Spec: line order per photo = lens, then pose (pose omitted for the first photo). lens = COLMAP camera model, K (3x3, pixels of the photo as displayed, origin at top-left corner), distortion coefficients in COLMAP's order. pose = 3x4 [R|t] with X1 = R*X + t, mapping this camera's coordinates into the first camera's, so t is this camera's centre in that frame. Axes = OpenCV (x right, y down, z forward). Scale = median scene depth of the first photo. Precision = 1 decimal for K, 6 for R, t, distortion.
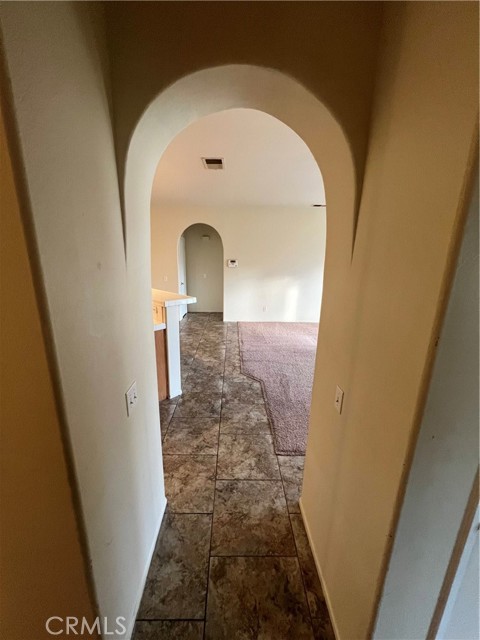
lens RADIAL K [[255.8, 0, 237.5], [0, 255.8, 318.2], [0, 0, 1]] dist [-0.002635, 0.000683]
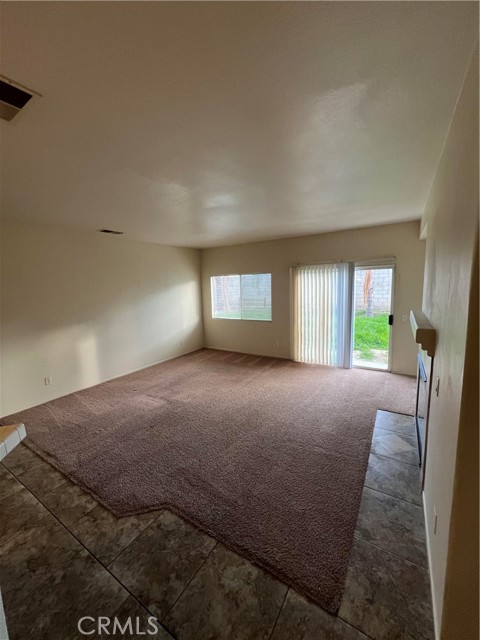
lens RADIAL K [[255.8, 0, 237.5], [0, 255.8, 318.2], [0, 0, 1]] dist [-0.002635, 0.000683]
pose [[0.552747, -0.148462, 0.820018, -0.212095], [0.250574, 0.968077, 0.006364, -0.119226], [-0.794785, 0.201957, 0.572302, 0.406610]]
